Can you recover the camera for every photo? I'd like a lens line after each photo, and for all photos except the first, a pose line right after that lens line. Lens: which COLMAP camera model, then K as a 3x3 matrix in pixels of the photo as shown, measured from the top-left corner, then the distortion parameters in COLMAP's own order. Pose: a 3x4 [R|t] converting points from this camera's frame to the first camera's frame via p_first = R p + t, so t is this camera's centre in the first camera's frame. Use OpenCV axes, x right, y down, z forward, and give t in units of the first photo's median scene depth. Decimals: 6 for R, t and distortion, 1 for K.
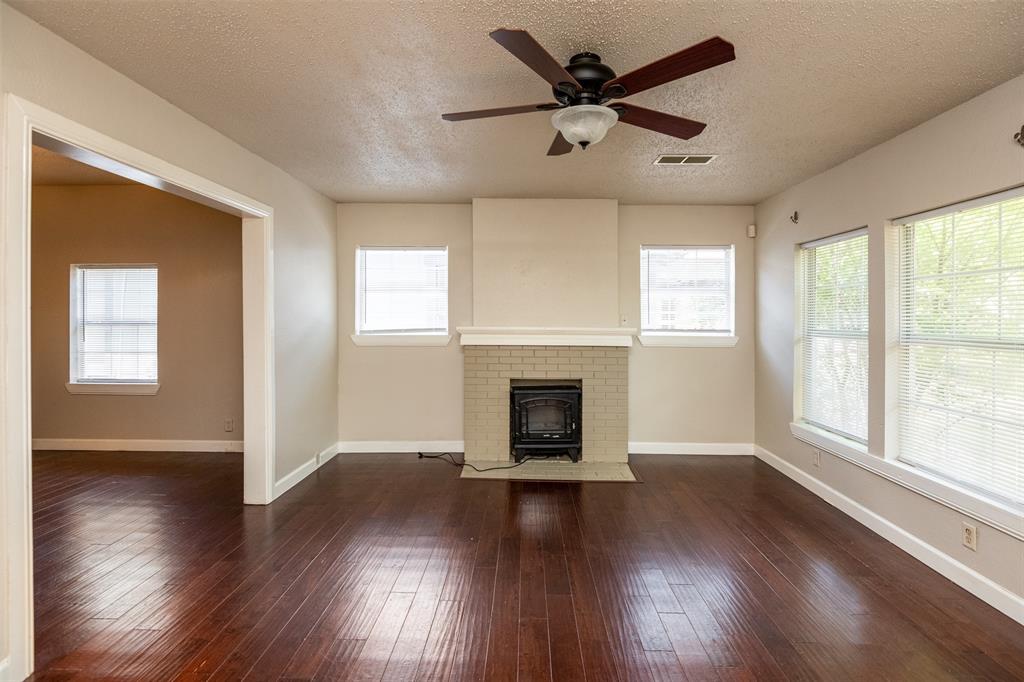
lens RADIAL K [[473.4, 0, 510.7], [0, 473.4, 324.4], [0, 0, 1]] dist [0.000521, -0.012291]
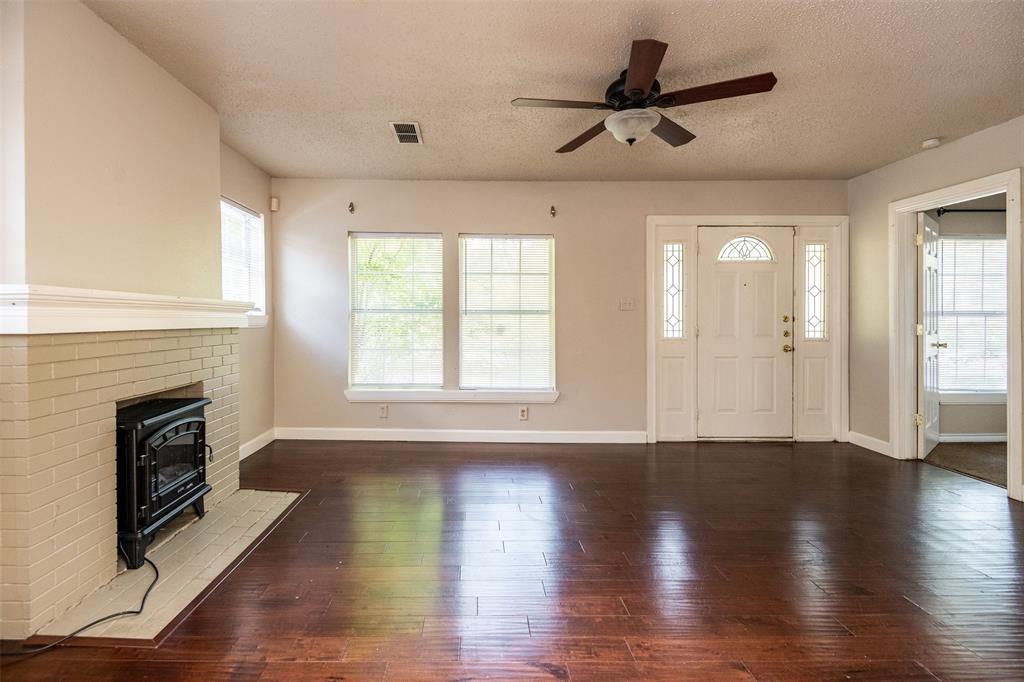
lens RADIAL K [[477.4, 0, 487.8], [0, 477.4, 317.4], [0, 0, 1]] dist [0.001649, -0.000073]
pose [[-0.053104, -0.002393, 0.998586, -0.553814], [0.002831, 0.999993, 0.002547, 0.033834], [-0.998585, 0.002962, -0.053097, 0.729801]]
